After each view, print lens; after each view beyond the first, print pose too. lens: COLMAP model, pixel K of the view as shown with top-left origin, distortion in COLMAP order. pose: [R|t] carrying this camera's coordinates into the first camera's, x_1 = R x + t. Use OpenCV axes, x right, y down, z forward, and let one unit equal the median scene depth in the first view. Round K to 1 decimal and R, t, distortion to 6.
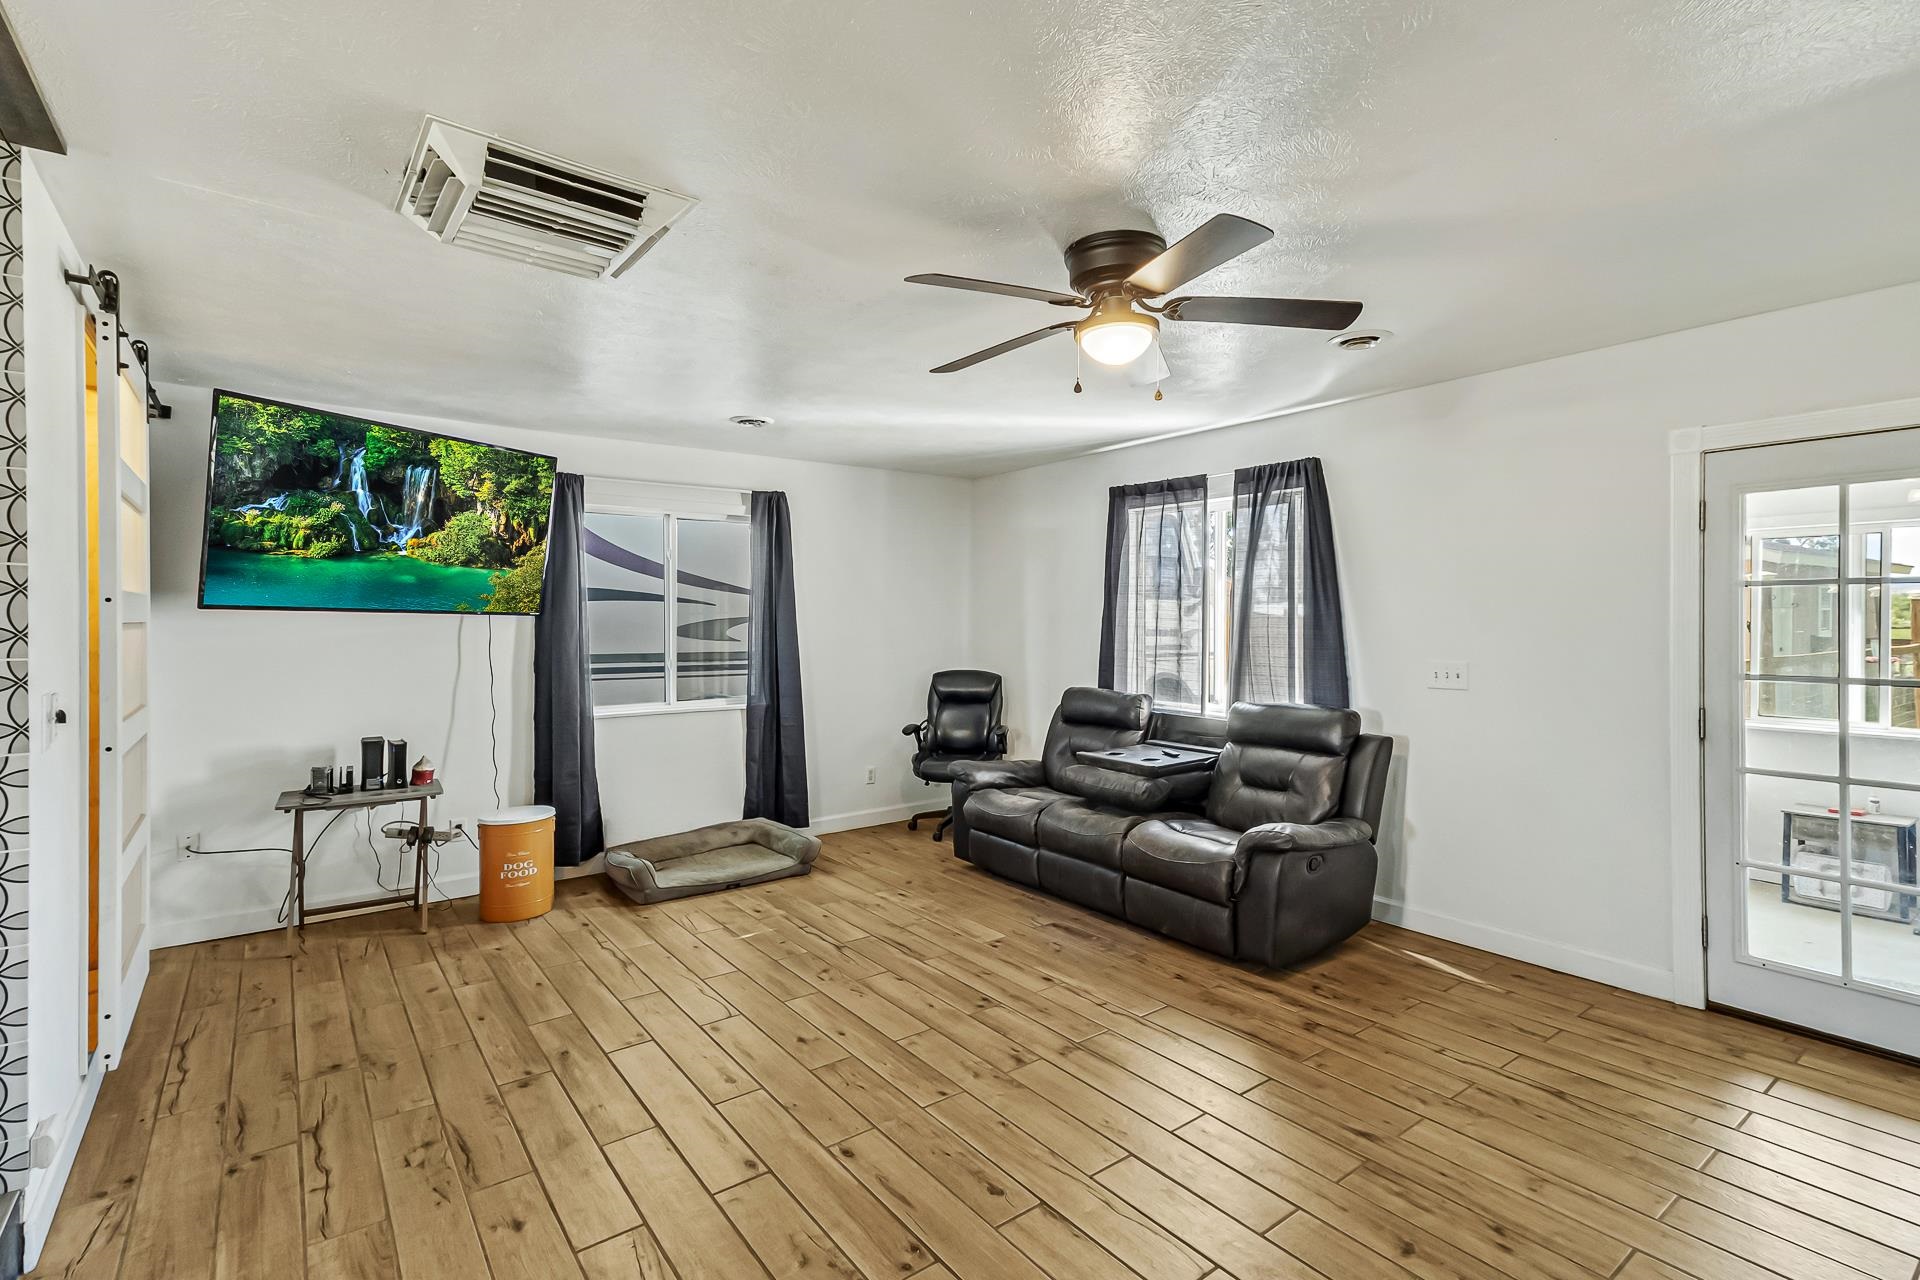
lens RADIAL K [[888.5, 0, 960.0], [0, 888.5, 640.0], [0, 0, 1]] dist [0.048609, 0.000055]
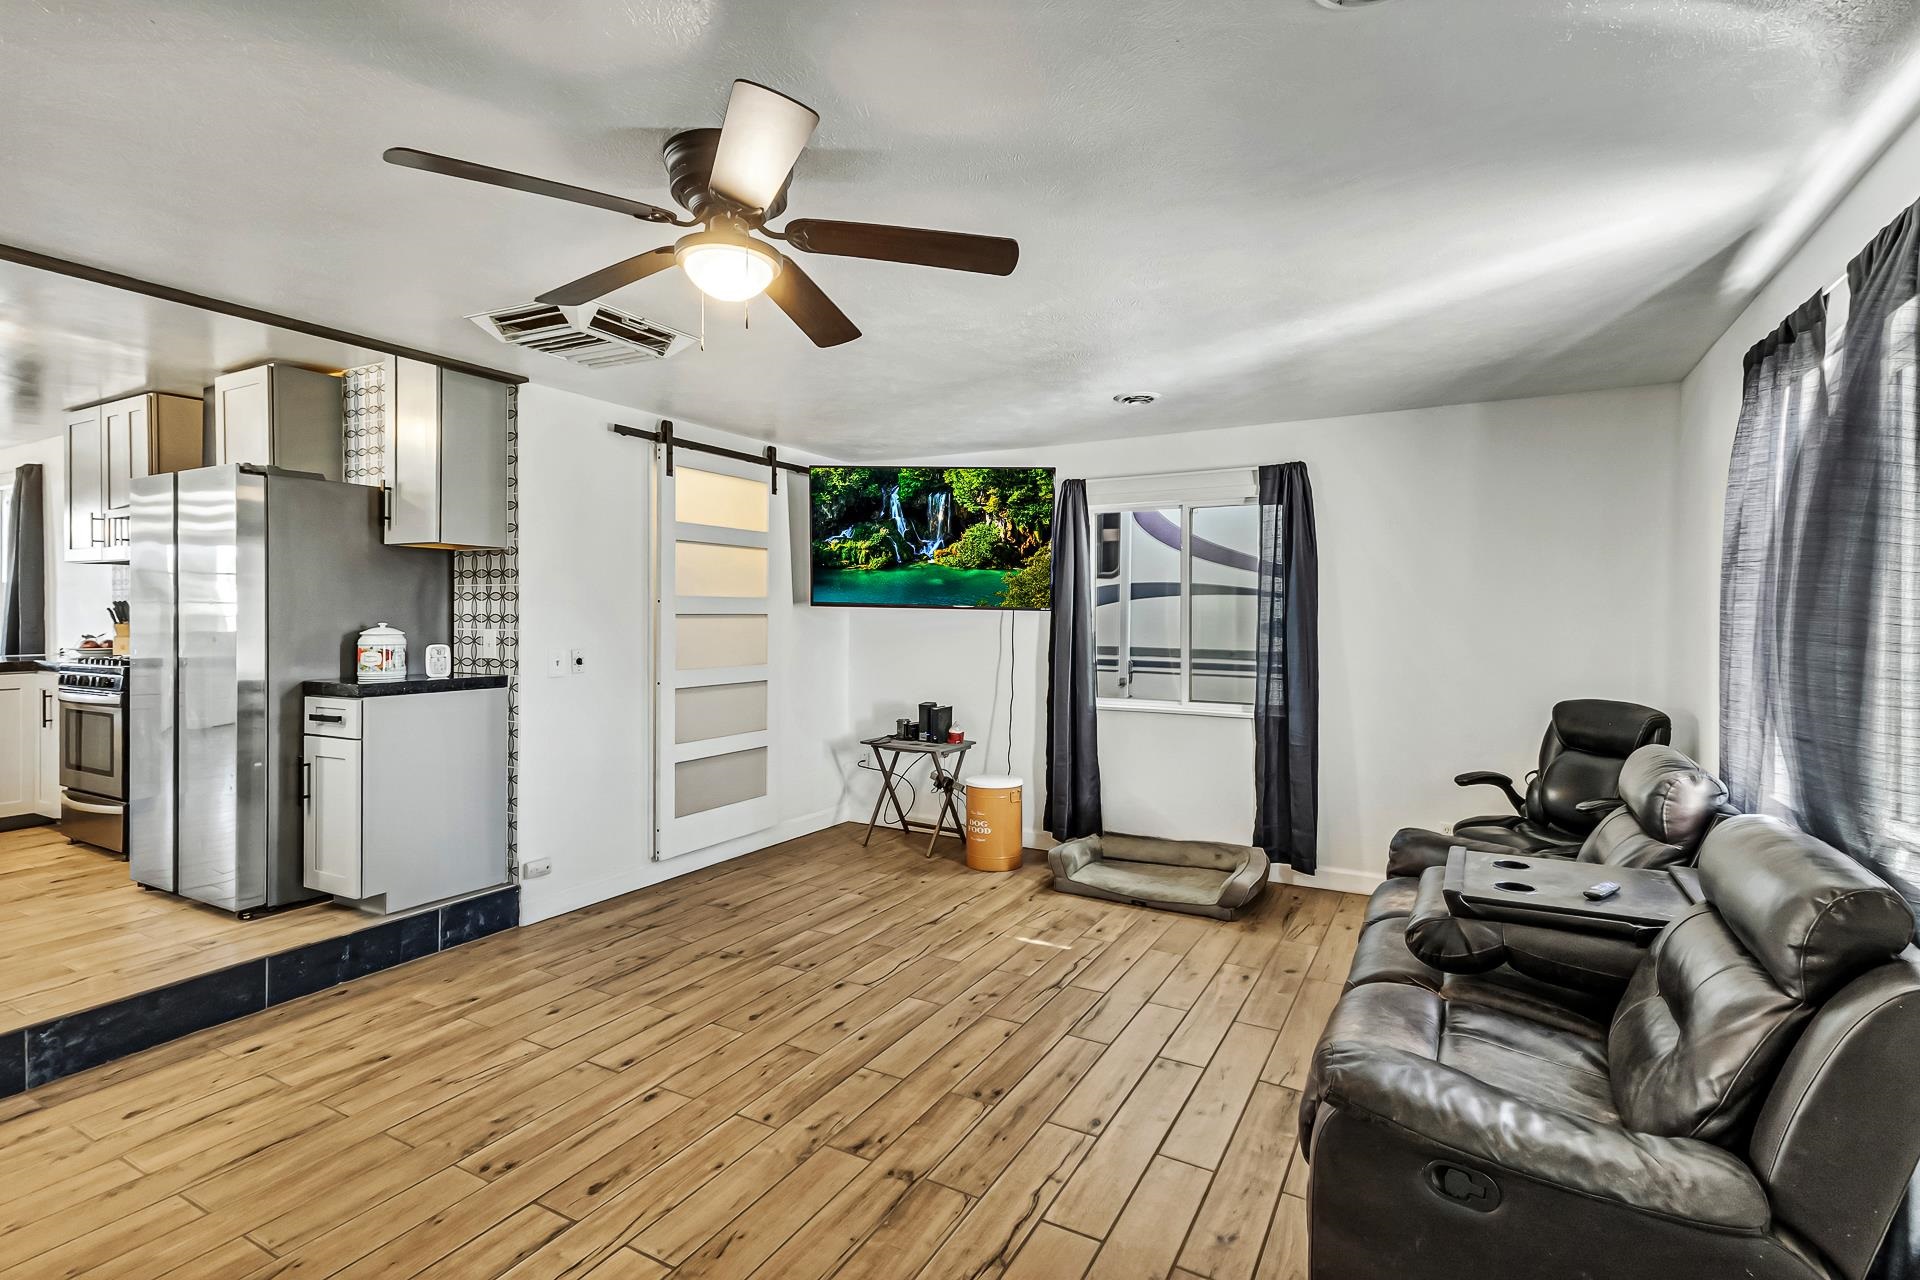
lens RADIAL K [[911.8, 0, 960.0], [0, 911.8, 640.0], [0, 0, 1]] dist [0.027716, 0.000001]
pose [[0.396054, 0.022499, -0.917952, 0.599136], [-0.023441, 0.999622, 0.014387, -0.003577], [0.917928, 0.015820, 0.396432, 0.521653]]
